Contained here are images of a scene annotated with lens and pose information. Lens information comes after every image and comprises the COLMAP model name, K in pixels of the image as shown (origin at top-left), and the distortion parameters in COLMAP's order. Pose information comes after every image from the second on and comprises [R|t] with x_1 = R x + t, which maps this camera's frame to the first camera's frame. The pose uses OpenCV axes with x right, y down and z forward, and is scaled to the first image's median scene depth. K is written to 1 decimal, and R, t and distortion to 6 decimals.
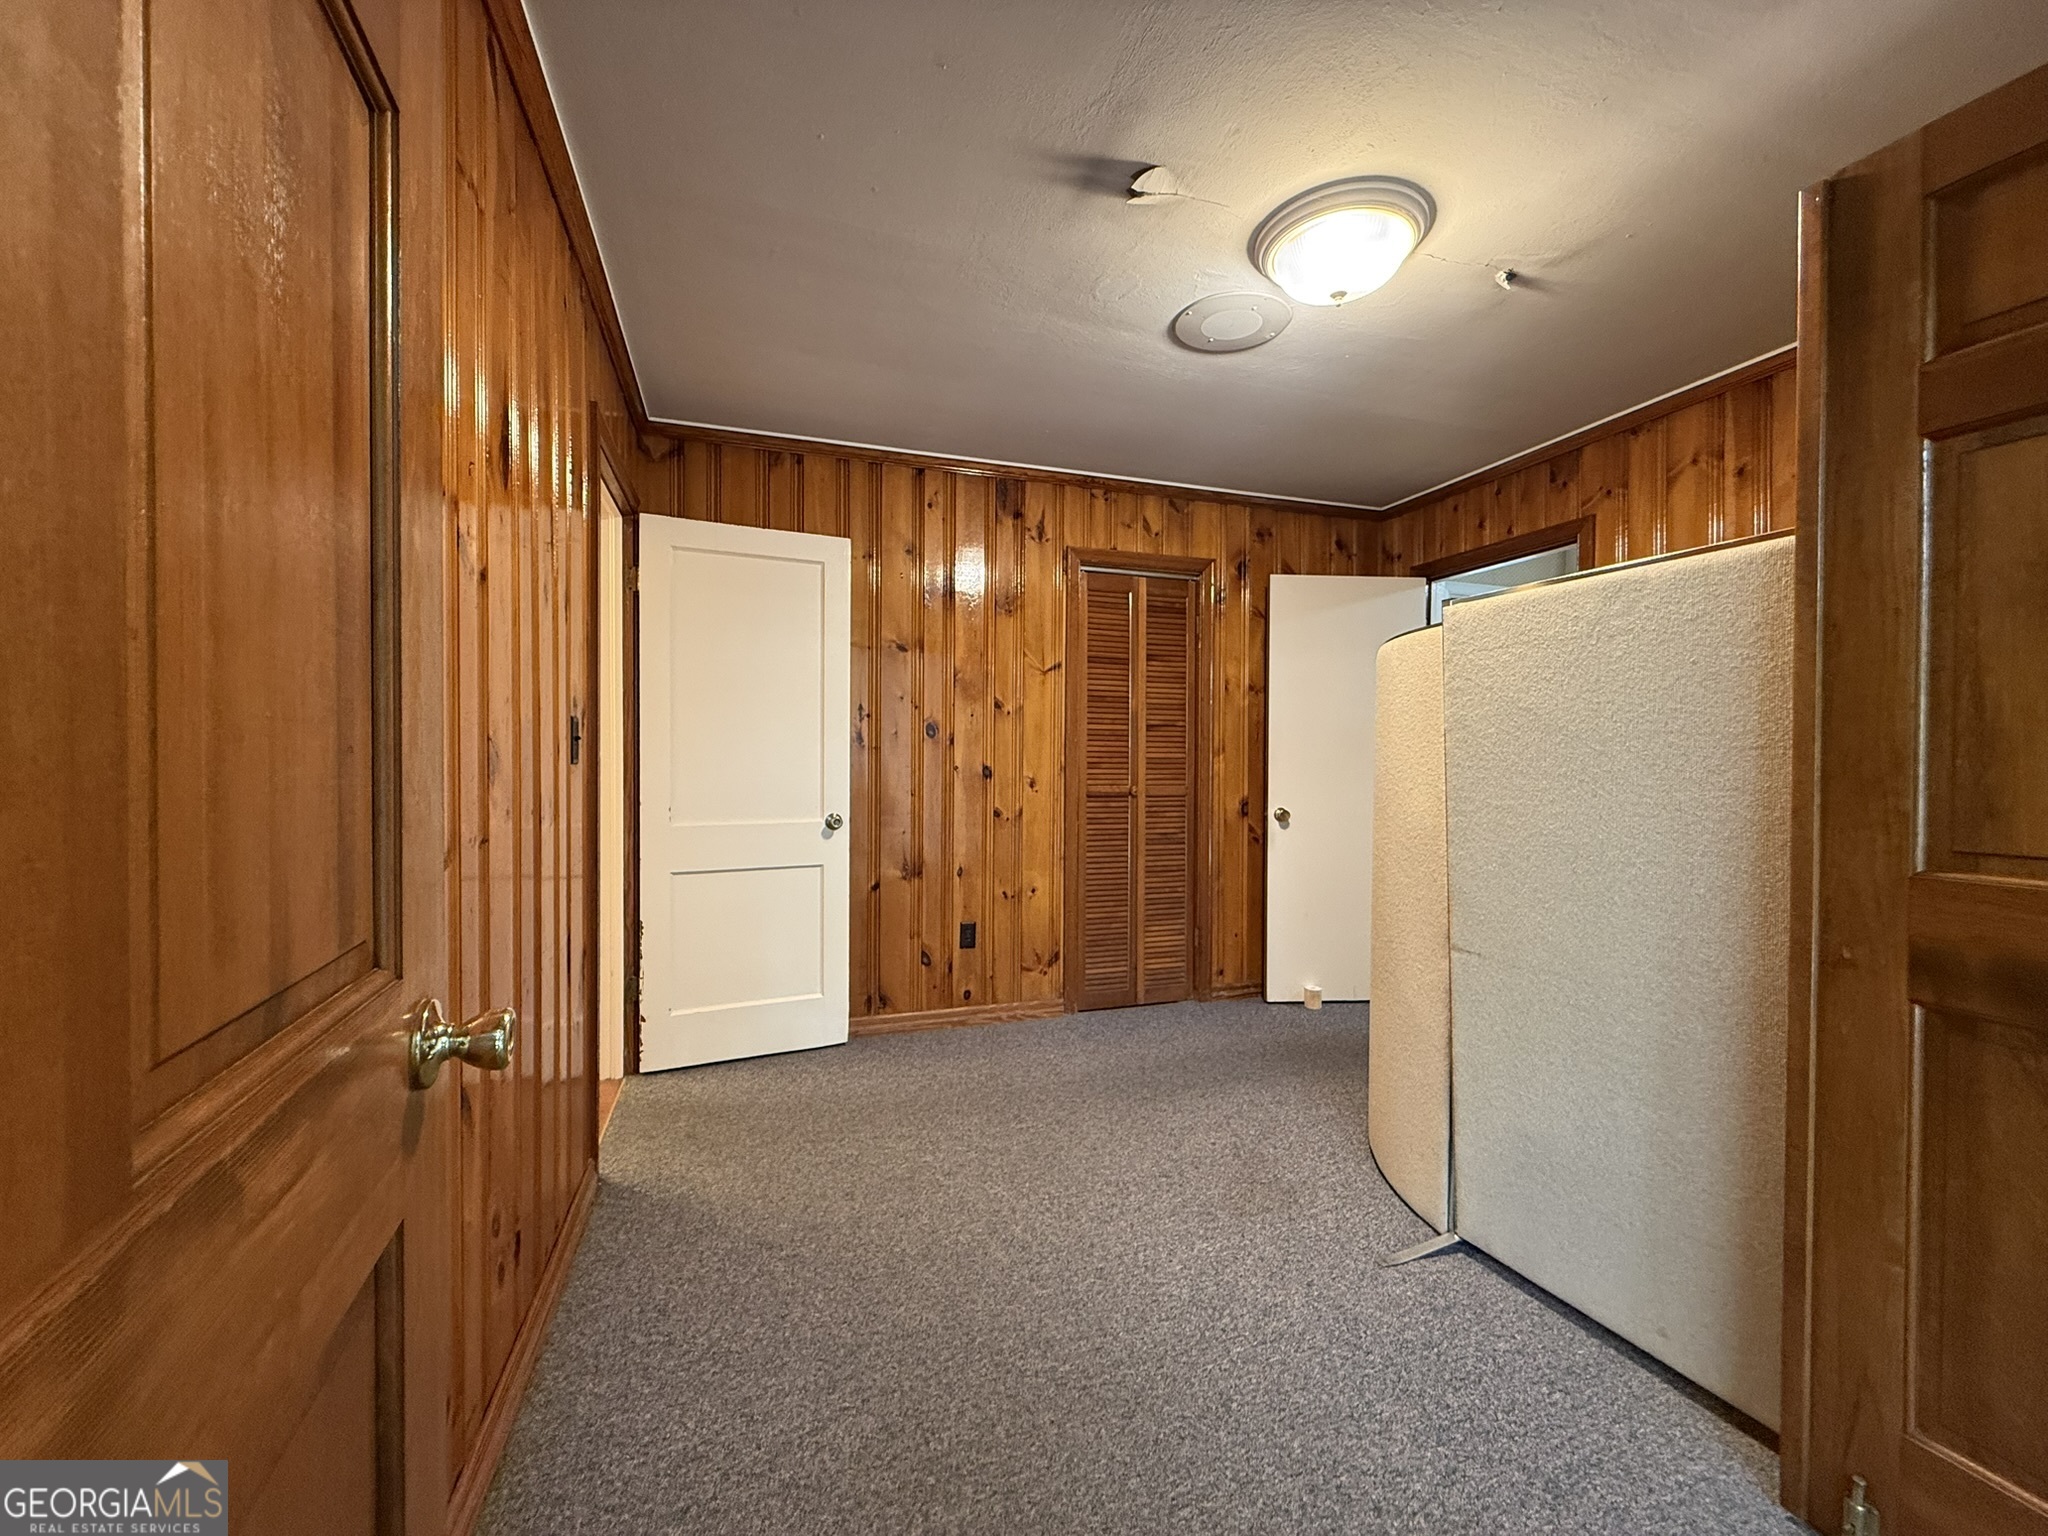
lens RADIAL K [[814.3, 0, 1034.4], [0, 814.3, 770.4], [0, 0, 1]] dist [-0.000861, 0.000294]
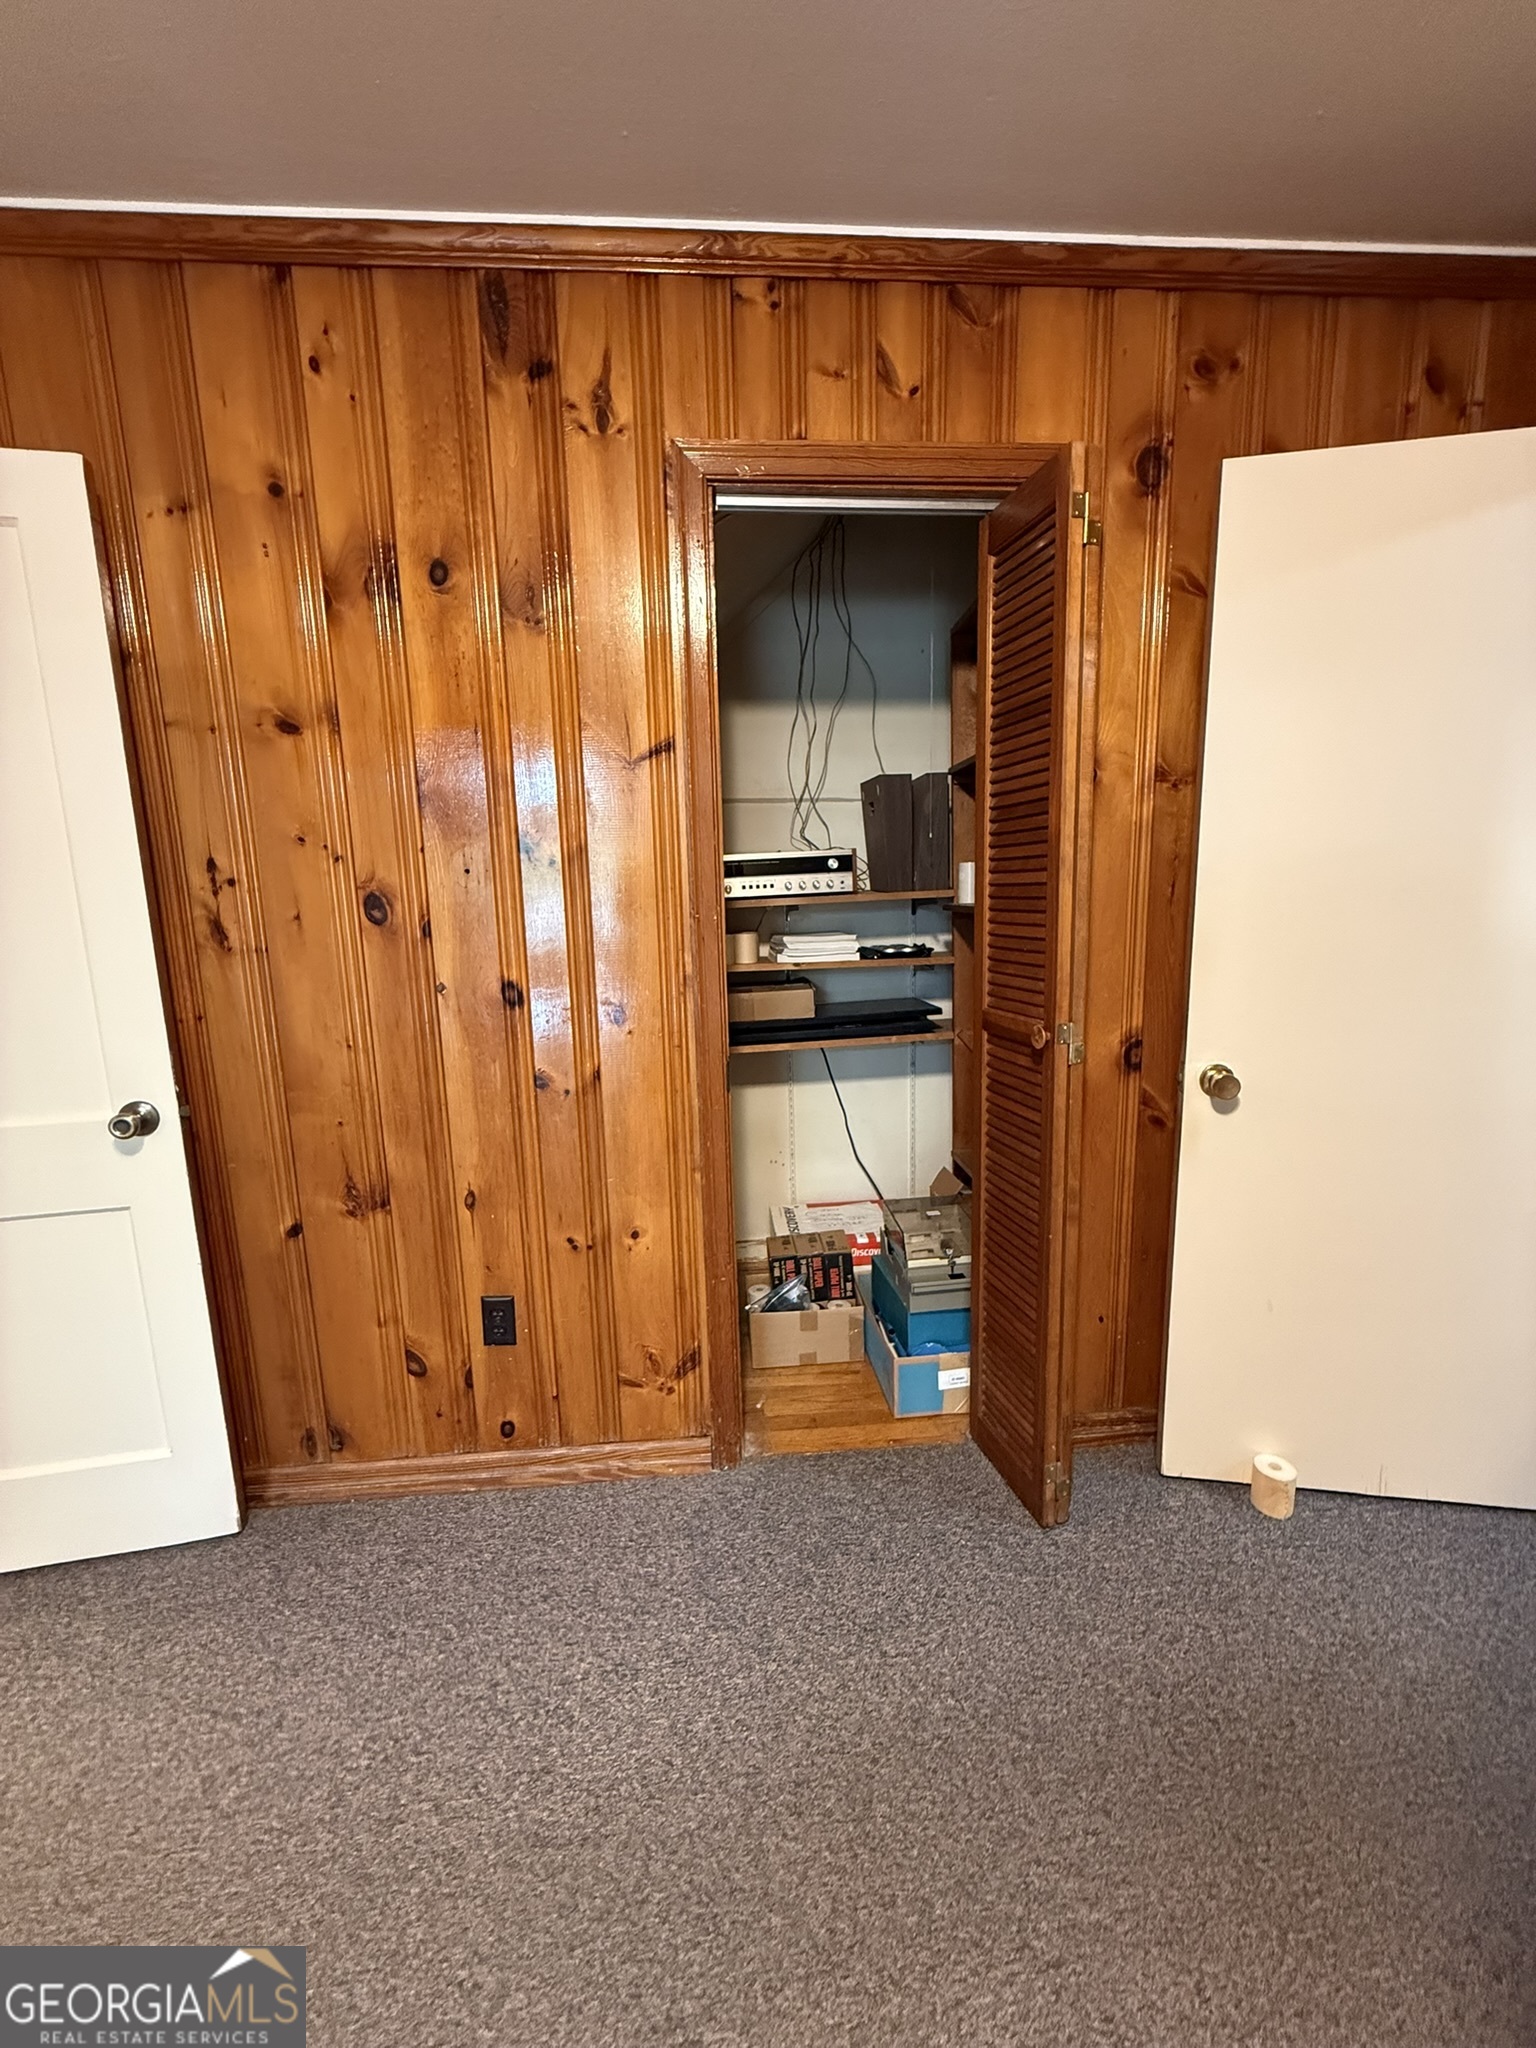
lens RADIAL K [[814.3, 0, 773.6], [0, 814.3, 1027.2], [0, 0, 1]] dist [-0.000861, 0.000294]
pose [[0.967633, 0.014802, -0.251927, 0.196710], [0.024482, 0.988063, 0.152089, -0.044932], [0.251171, -0.153335, 0.955721, 0.573607]]
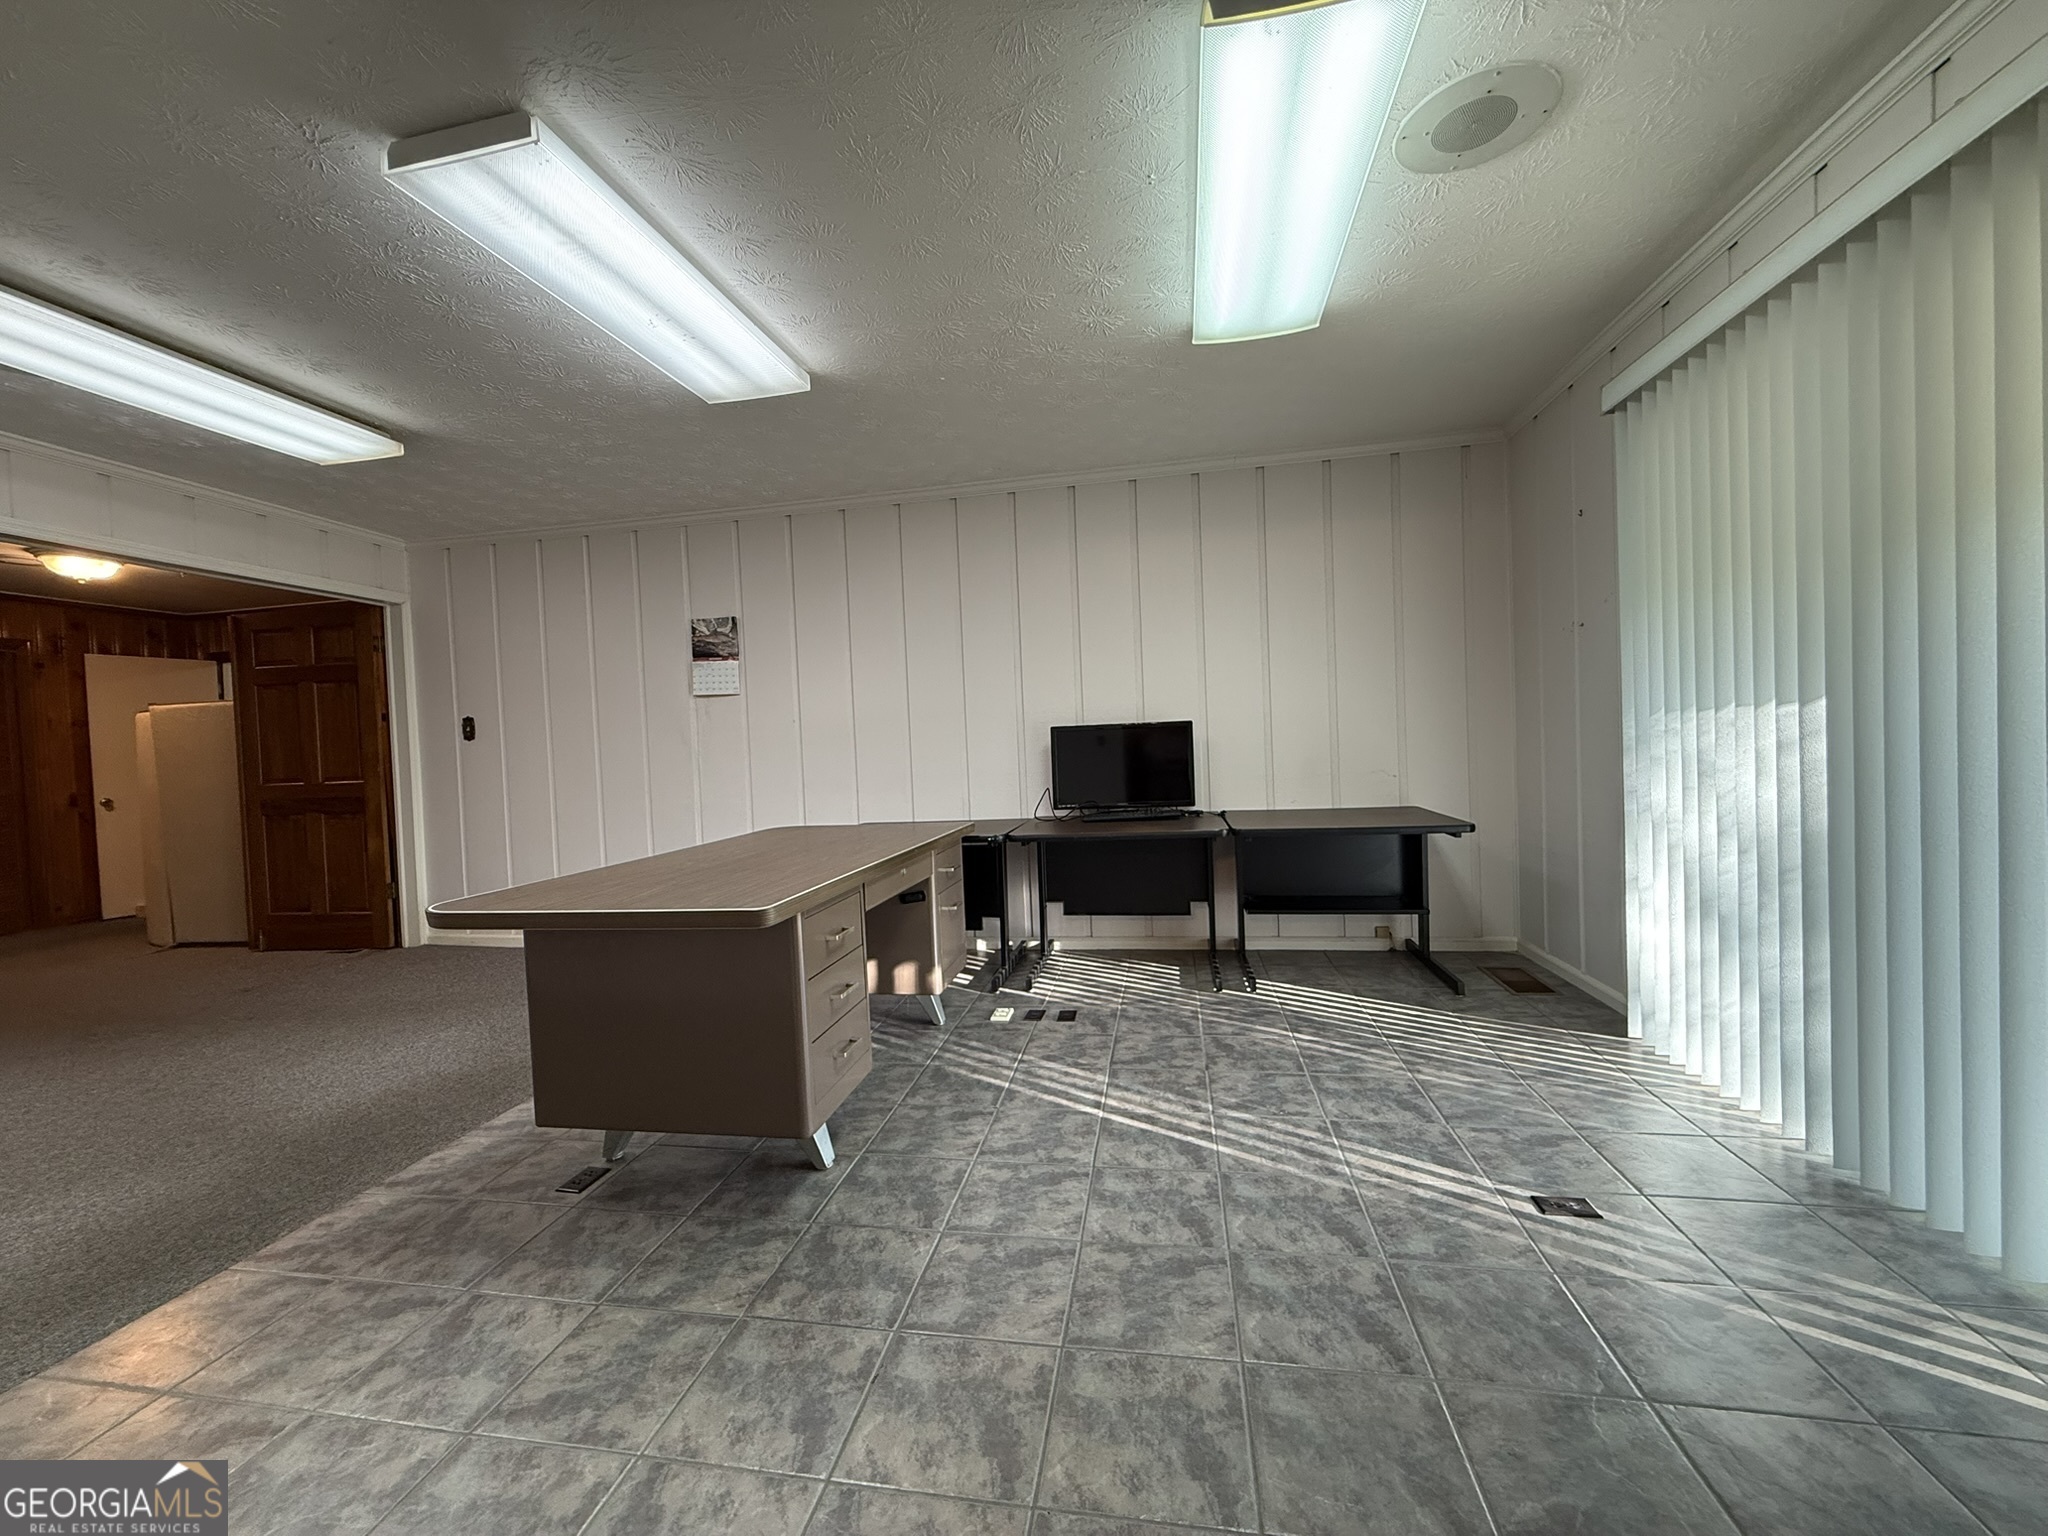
lens RADIAL K [[814.3, 0, 1043.8], [0, 814.3, 759.9], [0, 0, 1]] dist [-0.000861, 0.000294]
pose [[0.483306, -0.044259, 0.874332, -0.221270], [0.055405, 0.998266, 0.019906, 0.043413], [-0.873696, 0.038821, 0.484920, -1.508204]]
